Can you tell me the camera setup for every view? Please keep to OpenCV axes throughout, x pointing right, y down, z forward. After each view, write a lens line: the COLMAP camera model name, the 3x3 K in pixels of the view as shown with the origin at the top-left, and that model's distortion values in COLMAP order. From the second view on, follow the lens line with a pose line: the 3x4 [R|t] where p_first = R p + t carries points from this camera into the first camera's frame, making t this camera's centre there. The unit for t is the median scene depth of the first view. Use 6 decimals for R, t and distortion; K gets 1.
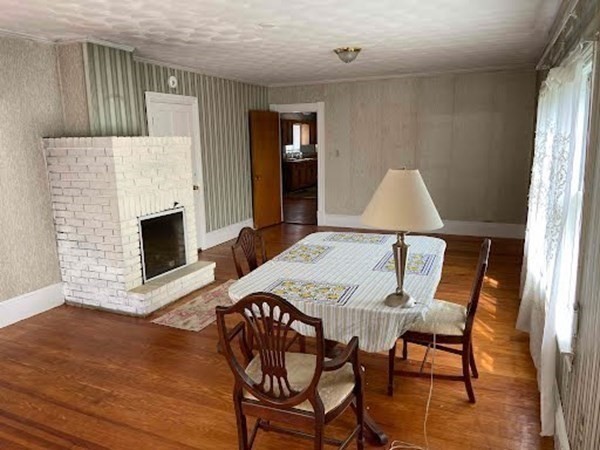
lens RADIAL K [[445.2, 0, 299.2], [0, 445.2, 229.0], [0, 0, 1]] dist [0.118267, -0.163150]
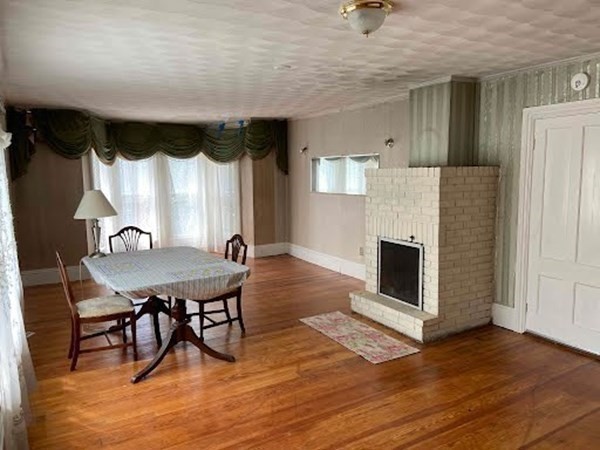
lens RADIAL K [[445.2, 0, 299.2], [0, 445.2, 229.0], [0, 0, 1]] dist [0.118267, -0.163150]
pose [[-0.592926, 0.131623, -0.794427, 0.648097], [-0.137104, 0.955645, 0.260662, -0.302736], [0.793499, 0.263473, -0.548581, 1.394559]]
